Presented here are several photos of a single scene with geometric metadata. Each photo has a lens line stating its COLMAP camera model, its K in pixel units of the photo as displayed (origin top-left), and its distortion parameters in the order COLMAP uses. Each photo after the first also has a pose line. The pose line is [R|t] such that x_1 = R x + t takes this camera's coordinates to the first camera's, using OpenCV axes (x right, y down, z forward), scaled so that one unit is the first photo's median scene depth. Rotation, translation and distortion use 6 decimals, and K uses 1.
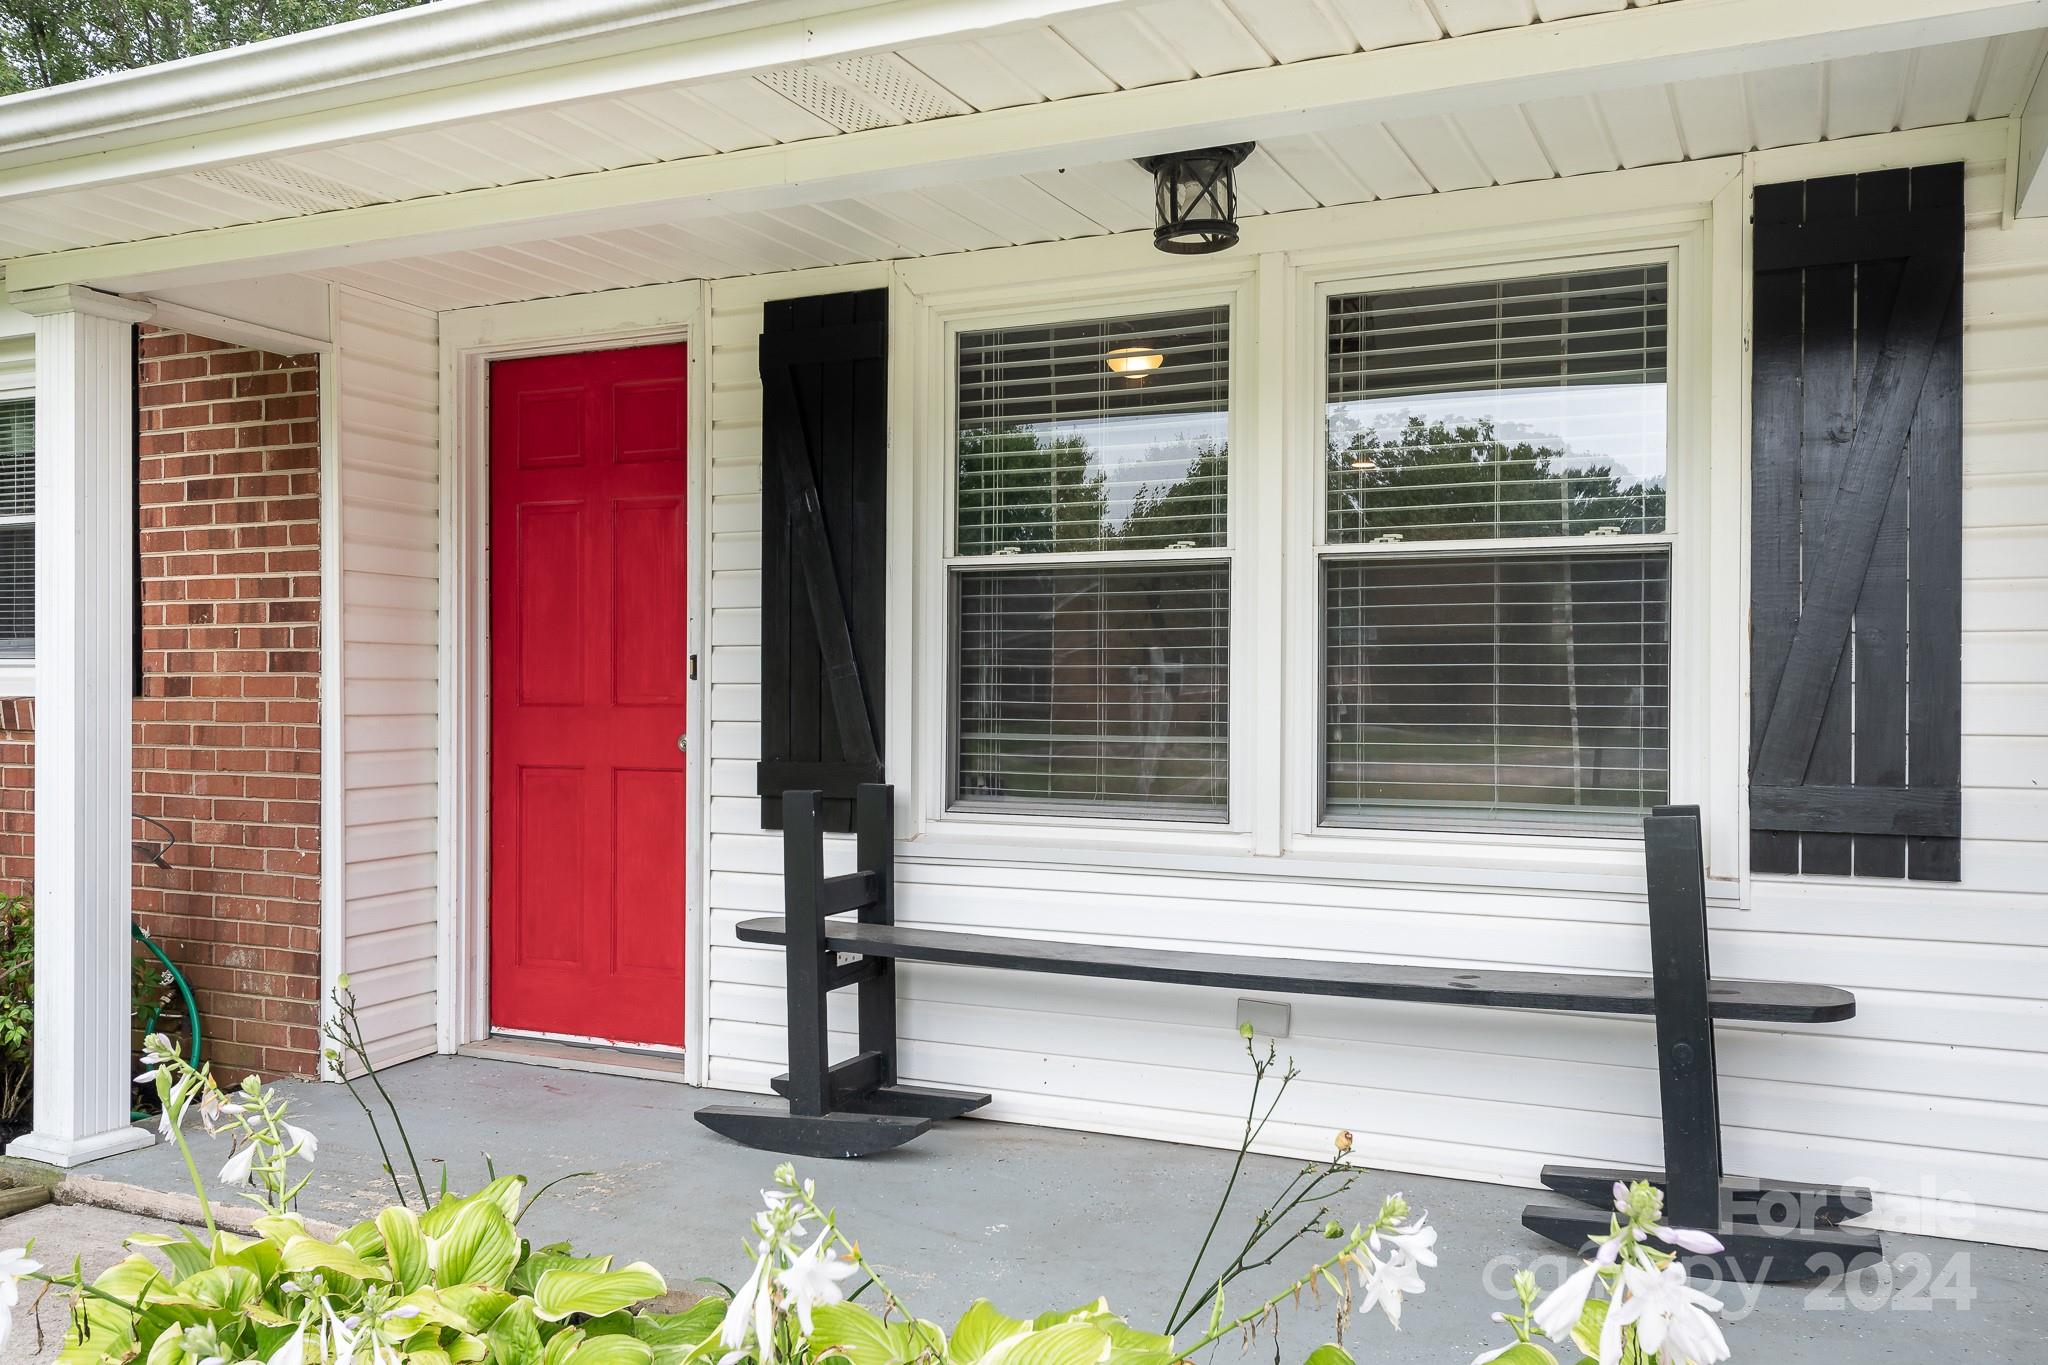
lens RADIAL K [[1611.8, 0, 1030.8], [0, 1611.8, 686.8], [0, 0, 1]] dist [0.005024, -0.003281]
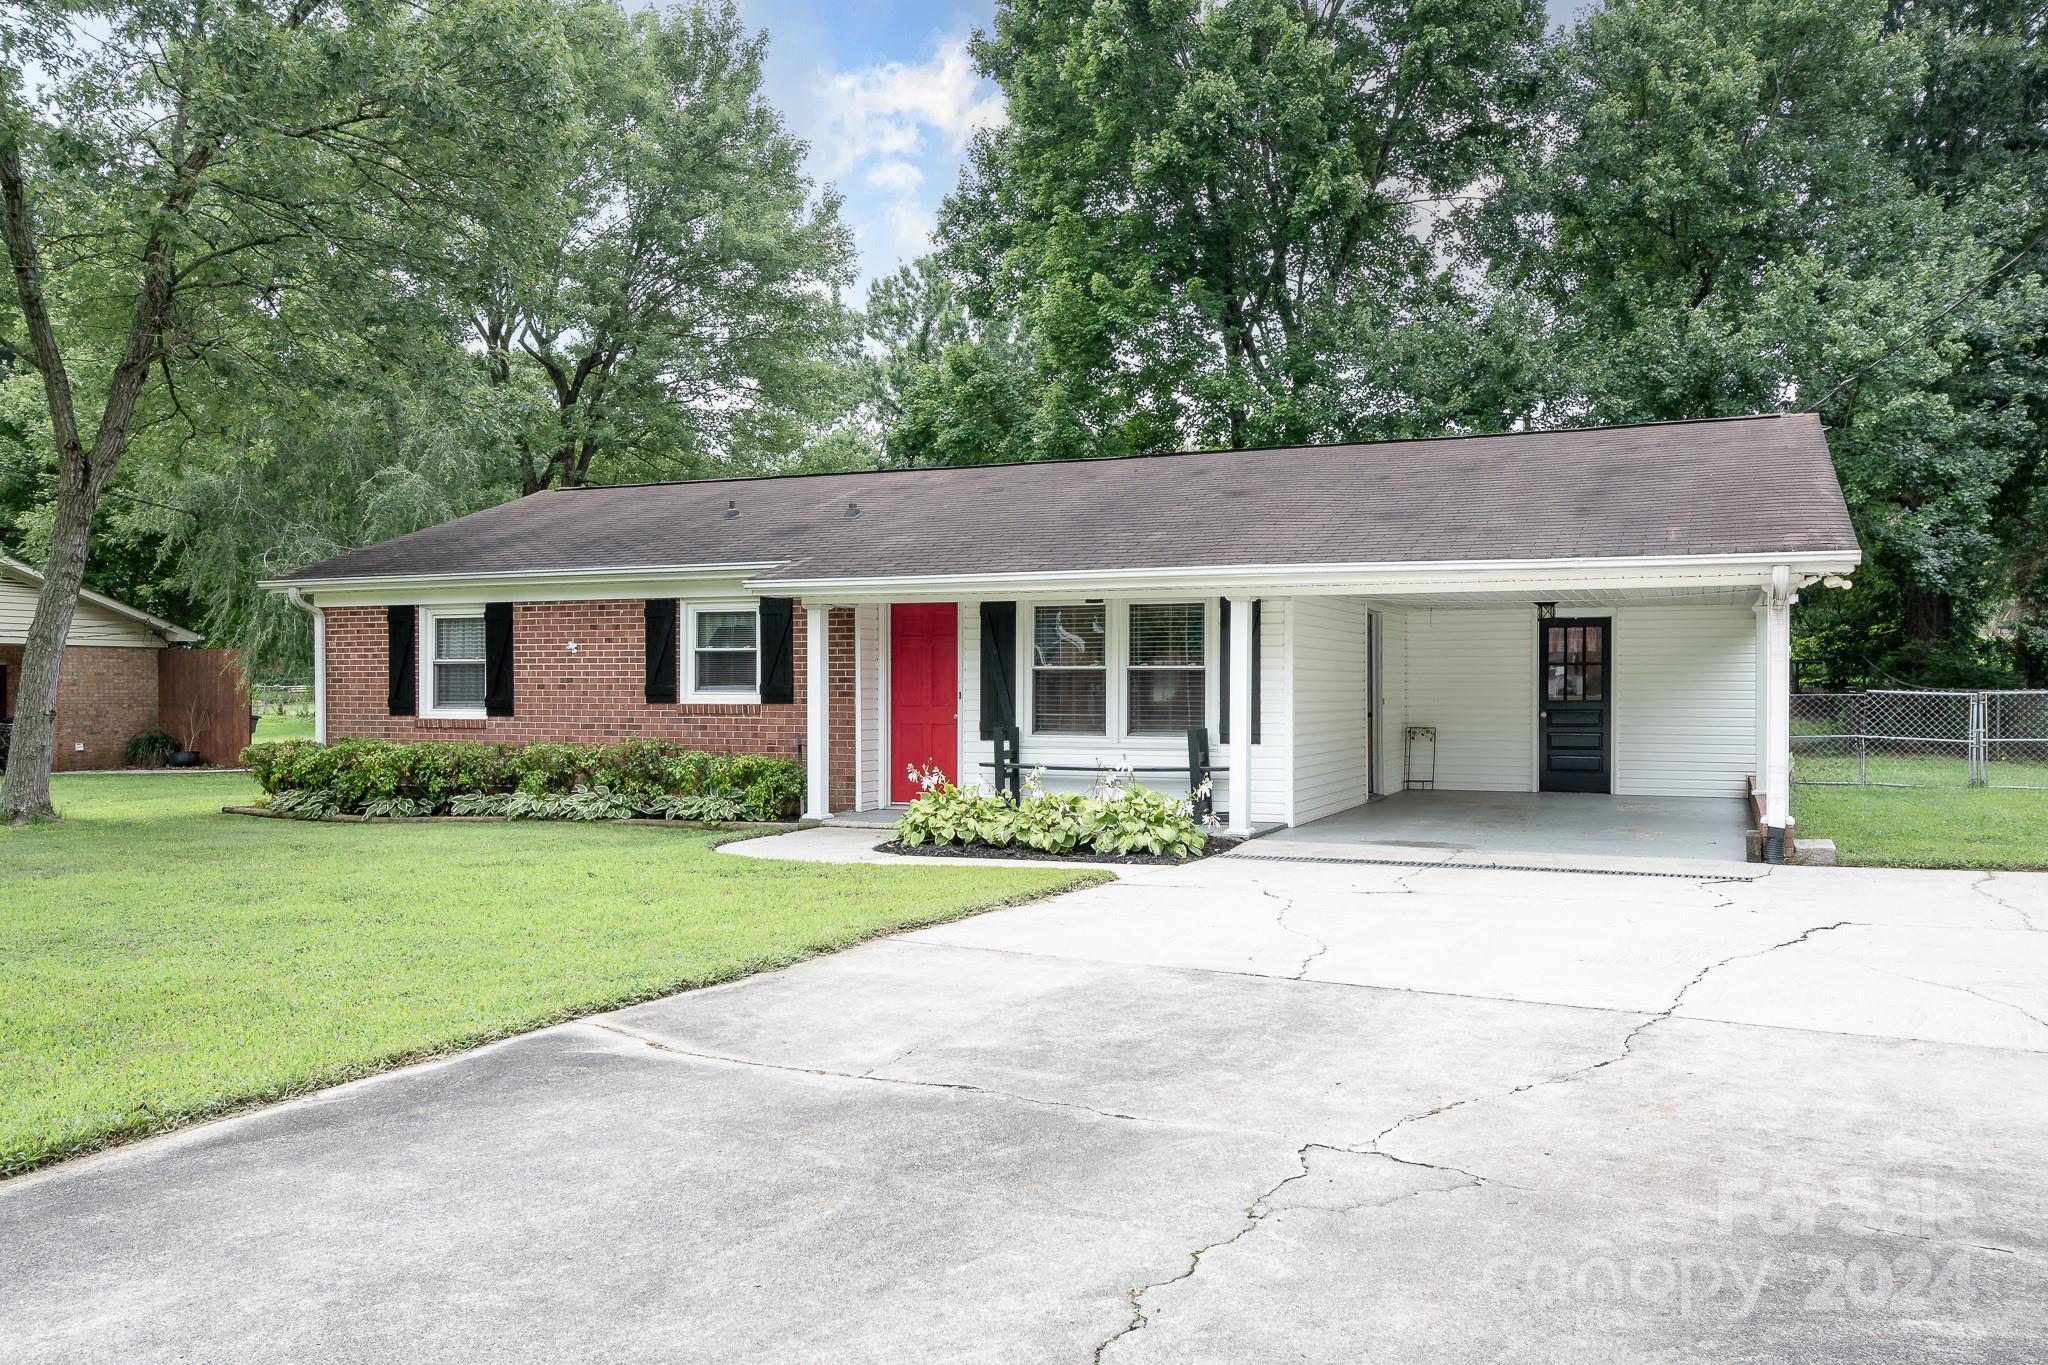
lens RADIAL K [[1561.0, 0, 1022.9], [0, 1561.0, 688.3], [0, 0, 1]] dist [0.010945, -0.000720]
pose [[0.999968, -0.004680, 0.006539, -0.097265], [0.004605, 0.999924, 0.011462, -0.071085], [-0.006592, -0.011432, 0.999913, -2.611130]]
